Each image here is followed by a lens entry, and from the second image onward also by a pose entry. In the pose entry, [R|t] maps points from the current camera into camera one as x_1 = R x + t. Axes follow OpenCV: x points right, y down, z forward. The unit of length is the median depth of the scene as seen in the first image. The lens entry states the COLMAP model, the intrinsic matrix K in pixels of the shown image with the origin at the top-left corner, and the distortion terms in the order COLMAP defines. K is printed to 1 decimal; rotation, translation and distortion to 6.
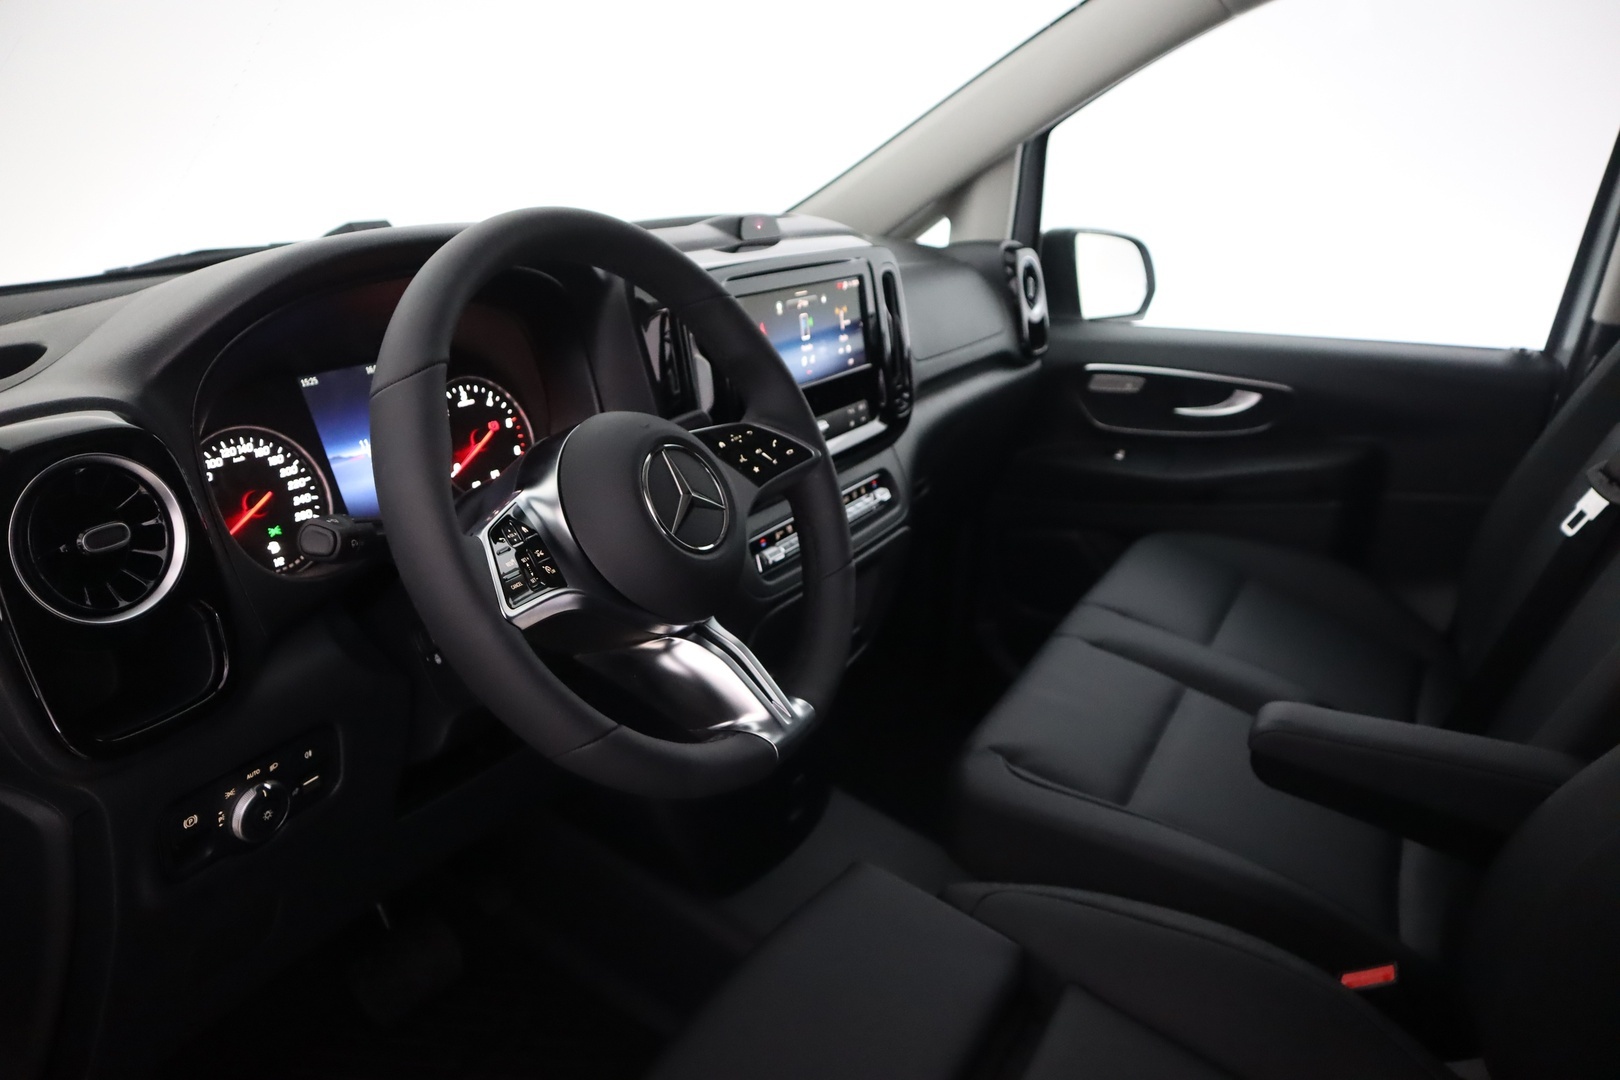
lens RADIAL K [[1113.5, 0, 810.0], [0, 1113.5, 540.0], [0, 0, 1]] dist [-0.119038, 0.063381]
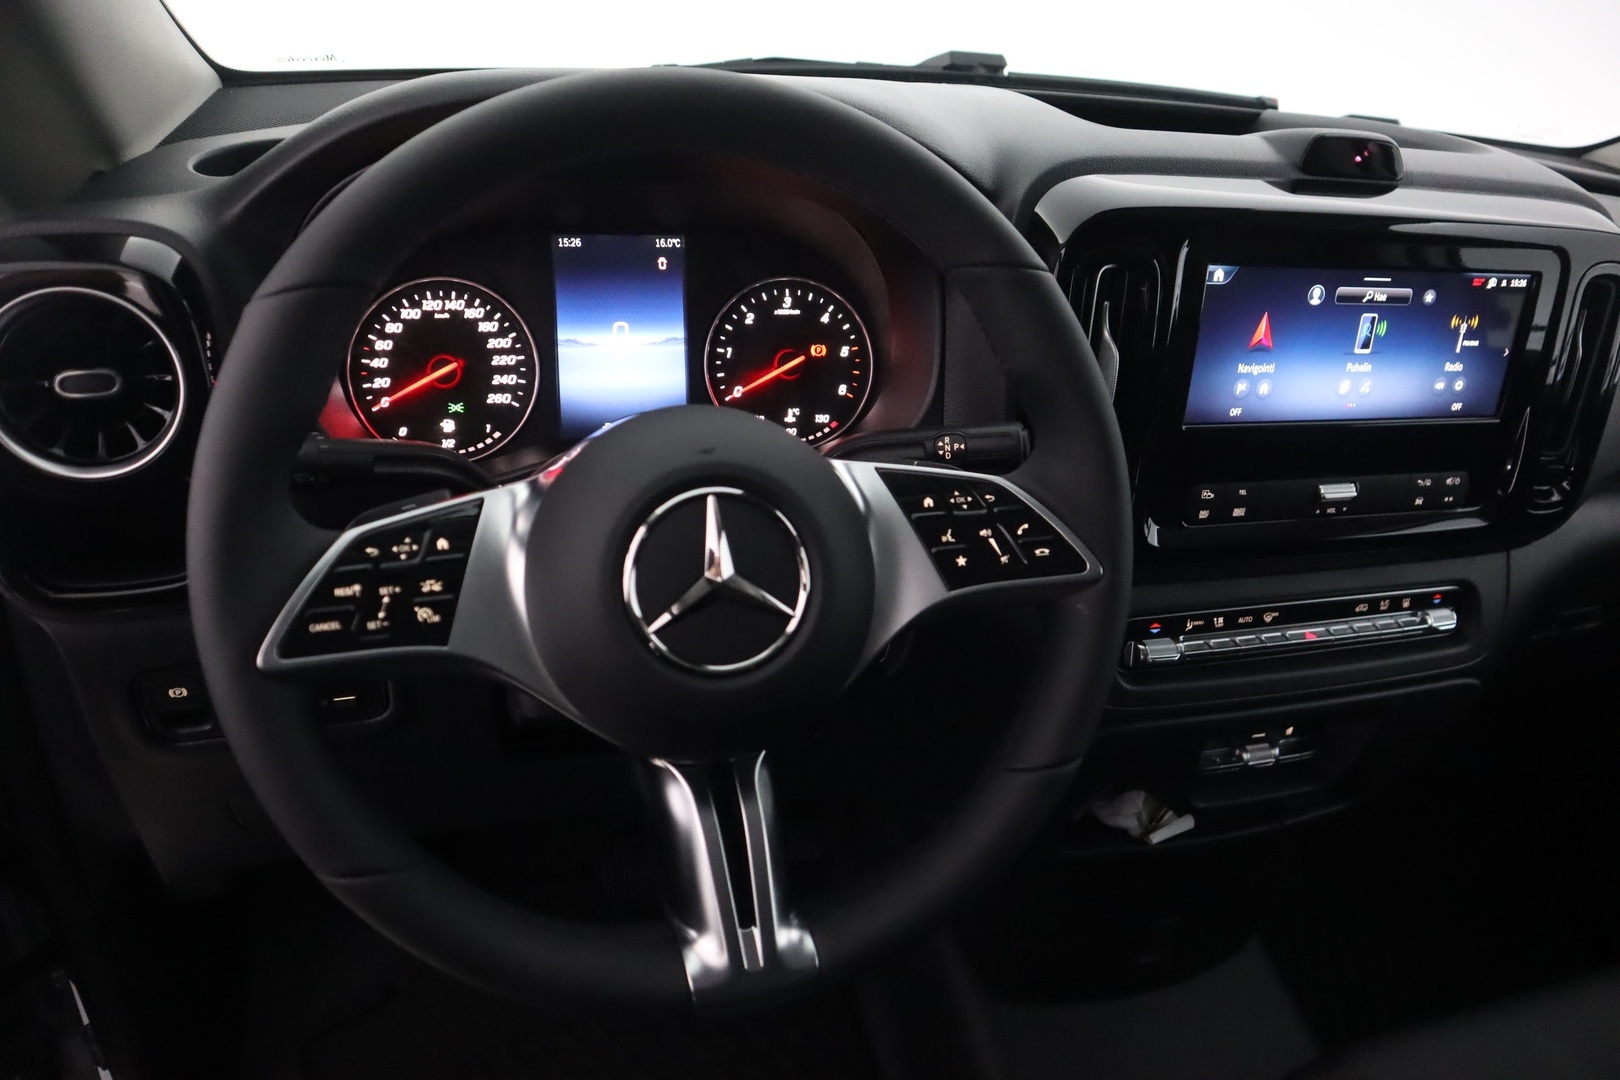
lens RADIAL K [[1113.5, 0, 810.0], [0, 1113.5, 540.0], [0, 0, 1]] dist [-0.119038, 0.063381]
pose [[0.709164, 0.385877, -0.590072, 0.174960], [-0.301059, 0.922528, 0.241466, -0.139291], [0.637534, 0.006407, 0.770395, 0.345653]]
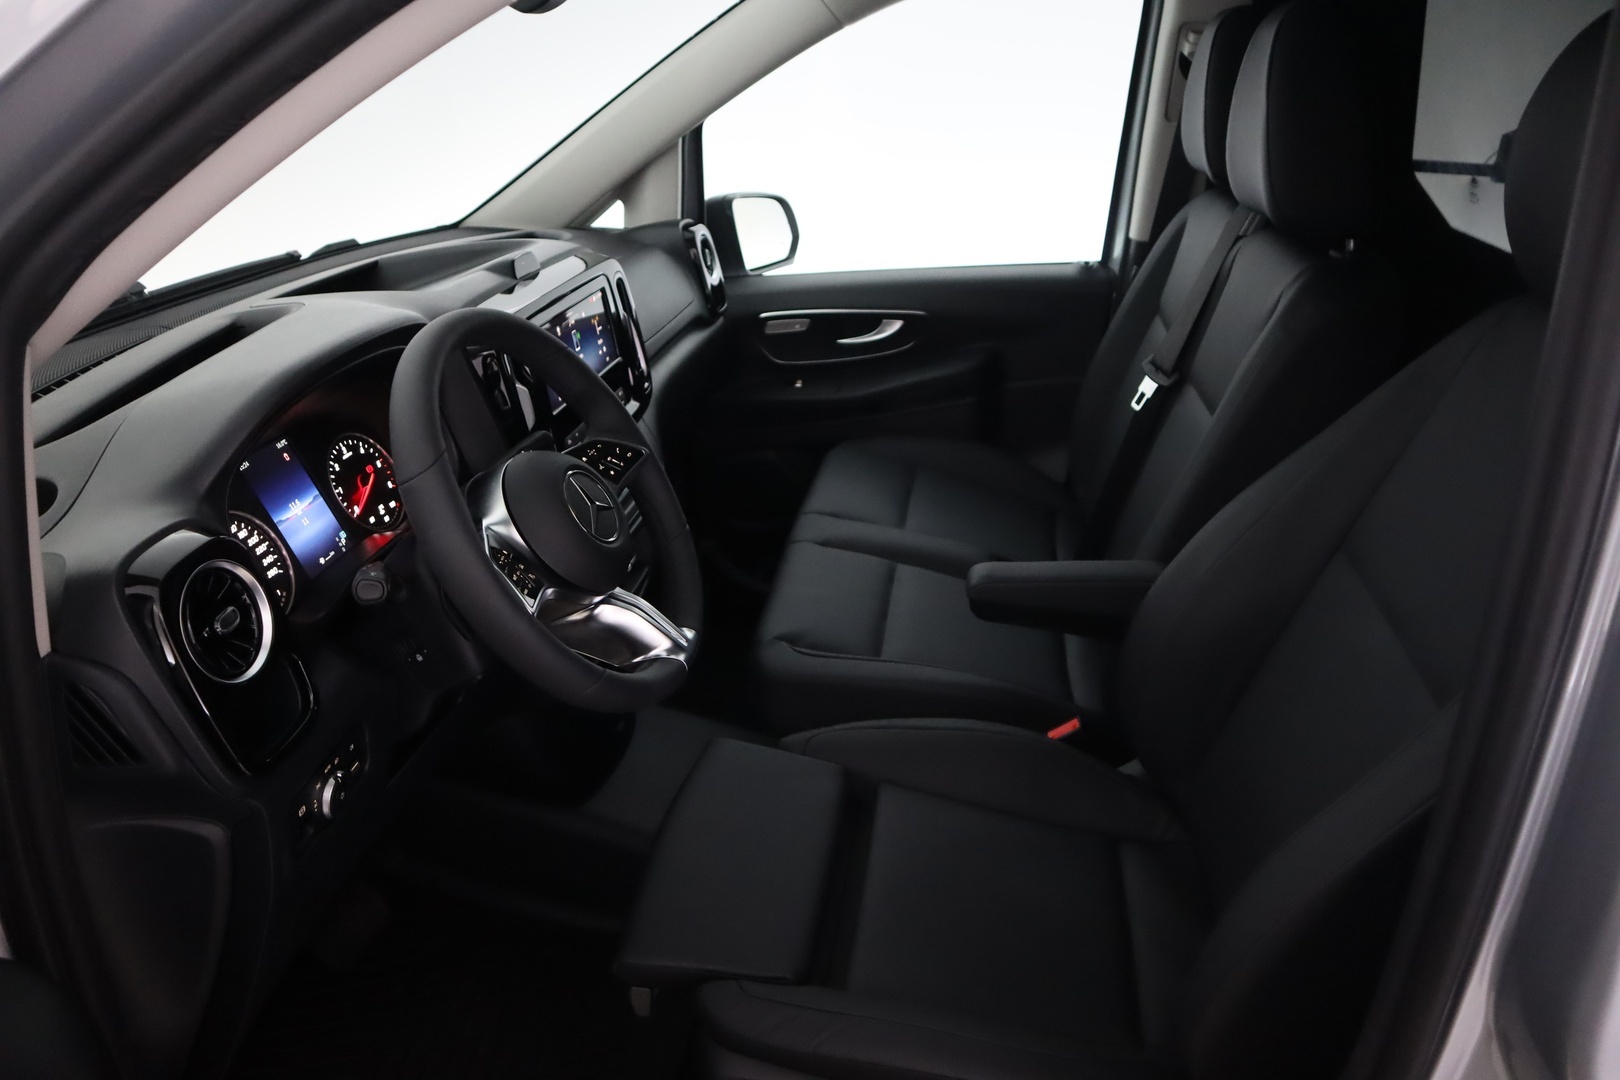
lens RADIAL K [[1113.5, 0, 810.0], [0, 1113.5, 540.0], [0, 0, 1]] dist [-0.119038, 0.063381]
pose [[0.933090, -0.192212, 0.303969, -0.180619], [0.166751, 0.980081, 0.107870, -0.063619], [-0.318648, -0.049965, 0.946555, -0.268999]]
